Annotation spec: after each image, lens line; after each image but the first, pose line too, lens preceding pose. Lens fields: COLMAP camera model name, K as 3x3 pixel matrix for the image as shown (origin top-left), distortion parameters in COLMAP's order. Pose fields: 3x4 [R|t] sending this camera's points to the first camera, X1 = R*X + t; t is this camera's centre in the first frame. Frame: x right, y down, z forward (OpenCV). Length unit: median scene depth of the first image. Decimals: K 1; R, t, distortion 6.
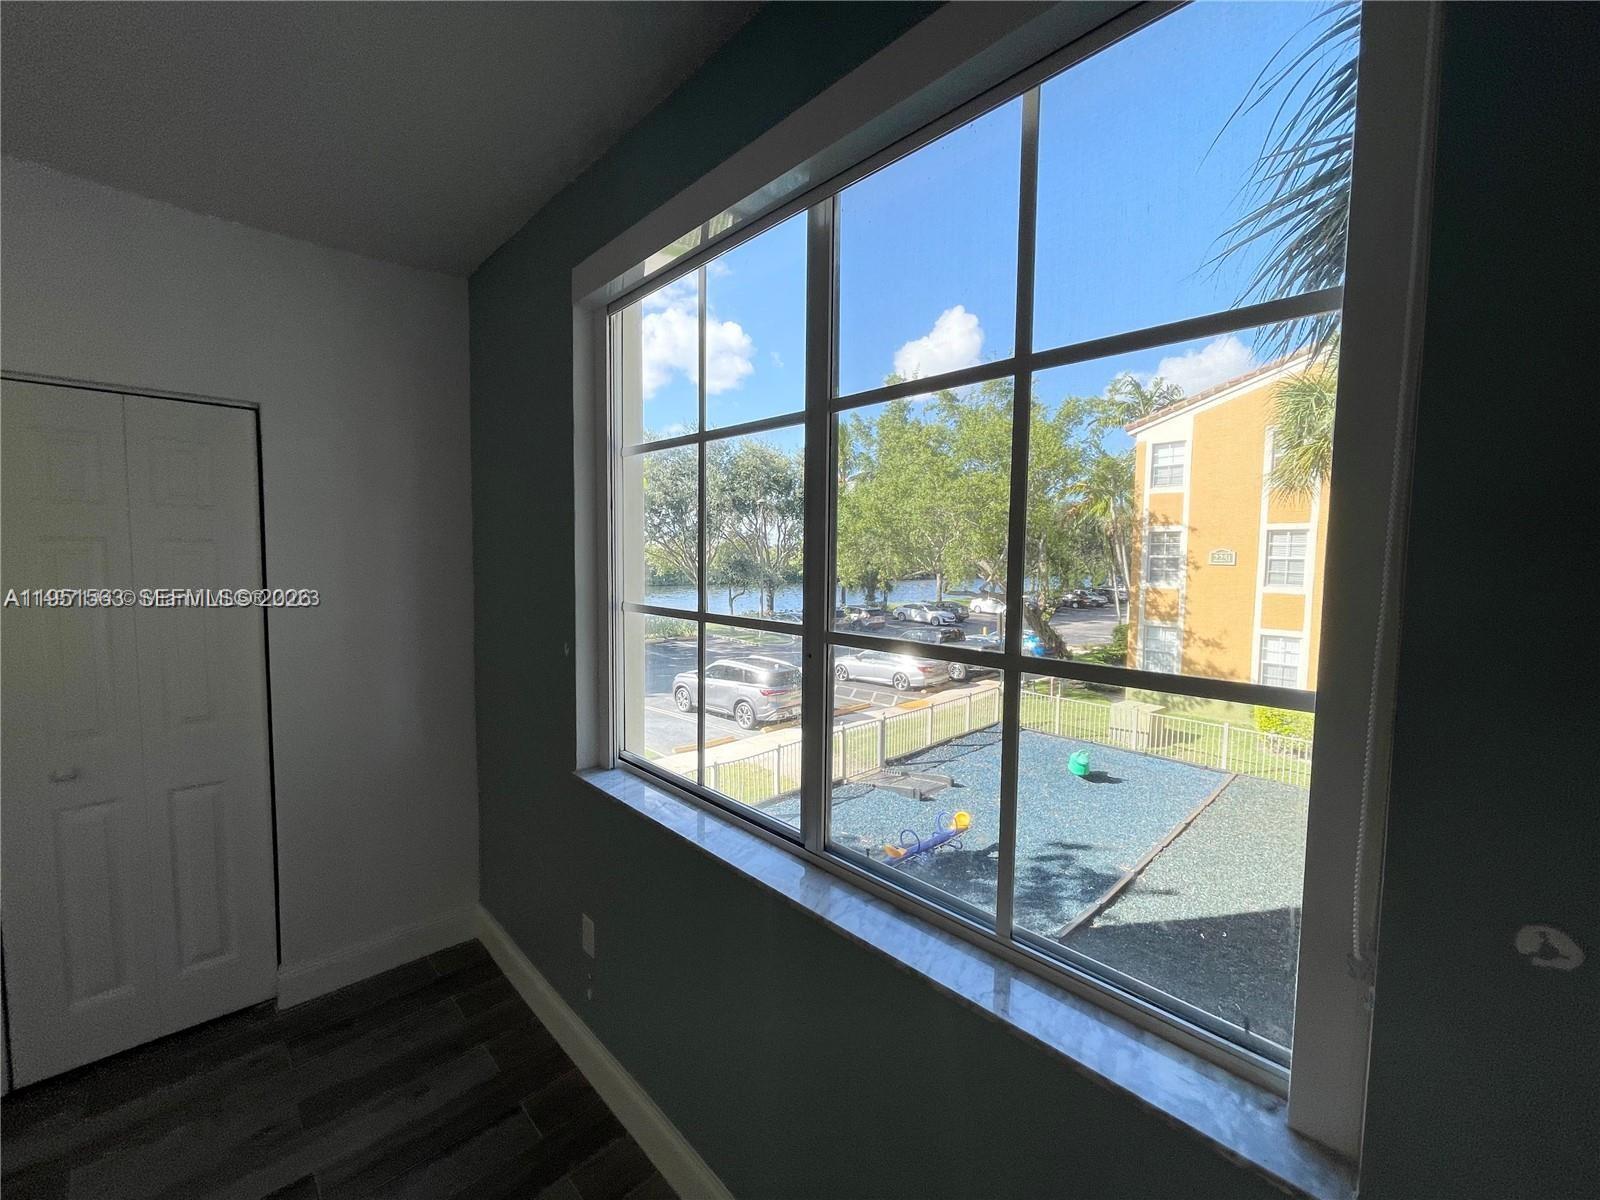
lens RADIAL K [[640.5, 0, 799.5], [0, 640.5, 595.6], [0, 0, 1]] dist [-0.008801, -0.000056]
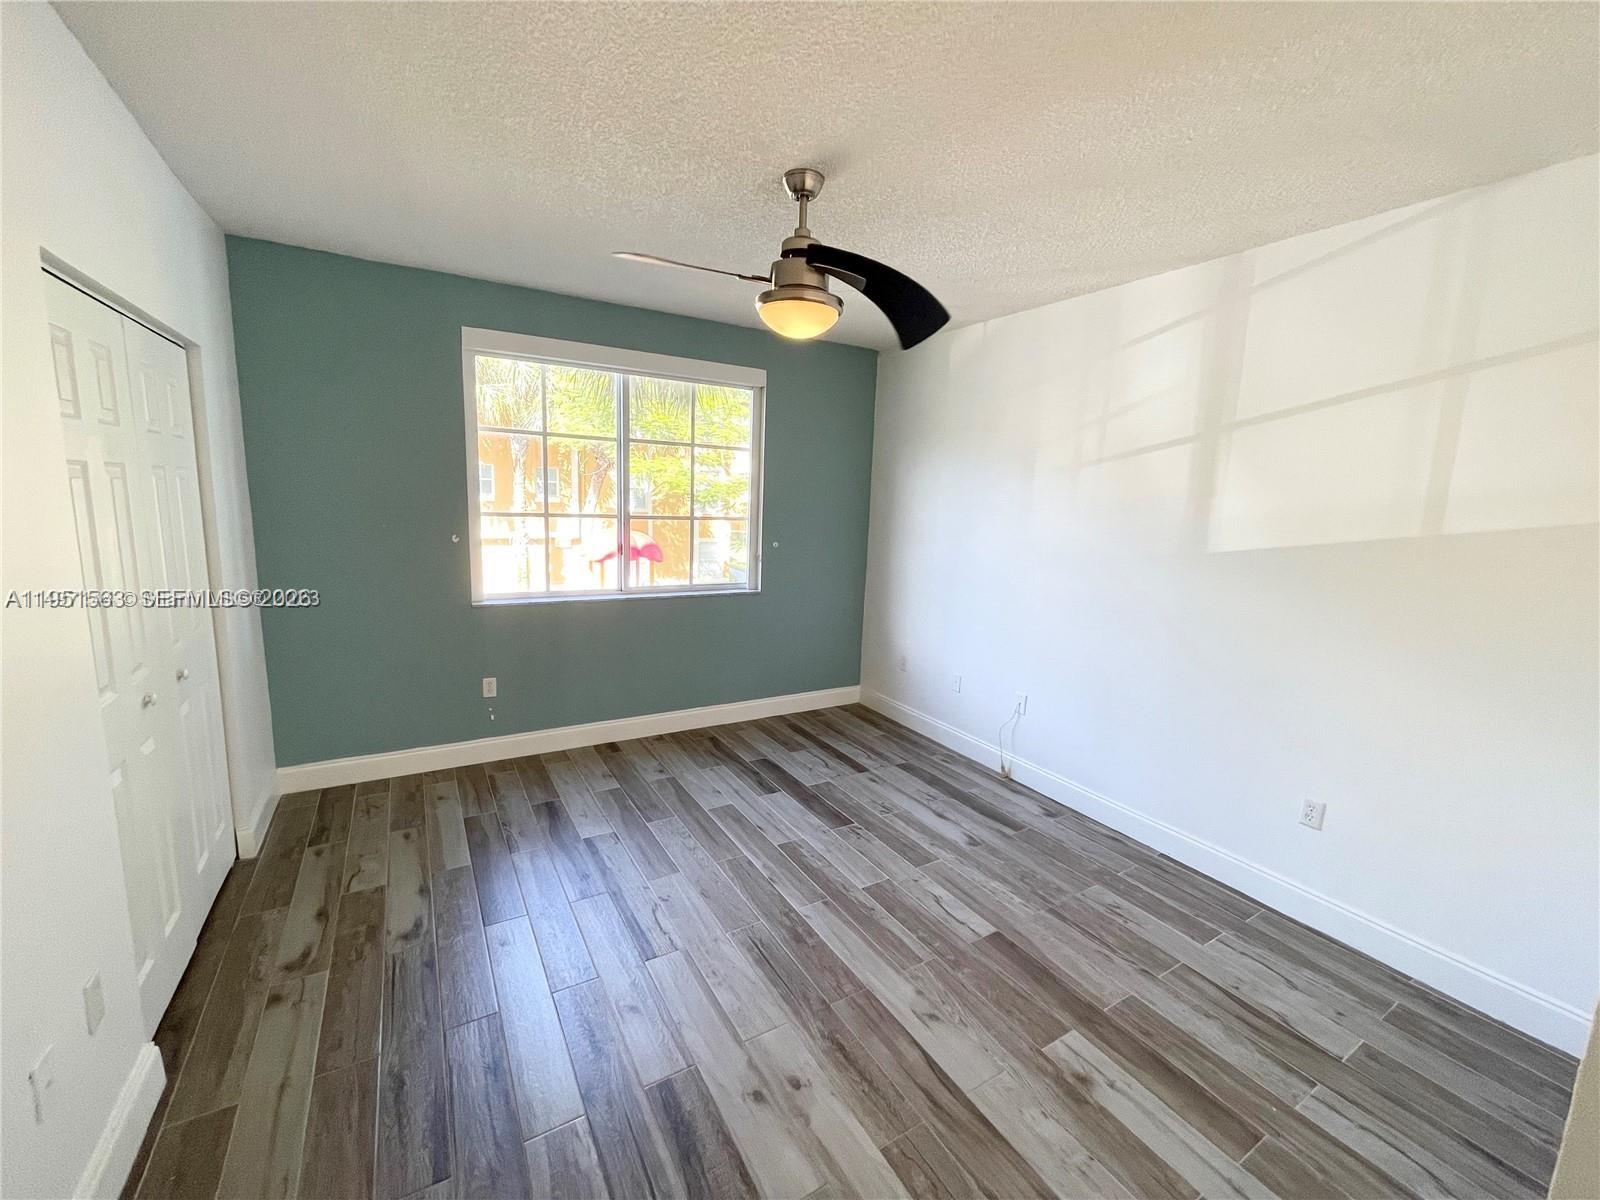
lens RADIAL K [[651.6, 0, 800.0], [0, 651.6, 600.0], [0, 0, 1]] dist [-0.000765, 0.000607]
pose [[0.235971, -0.159623, 0.958560, -1.776539], [0.025400, 0.987093, 0.158122, -0.009126], [-0.971428, -0.012964, 0.236980, -0.329726]]
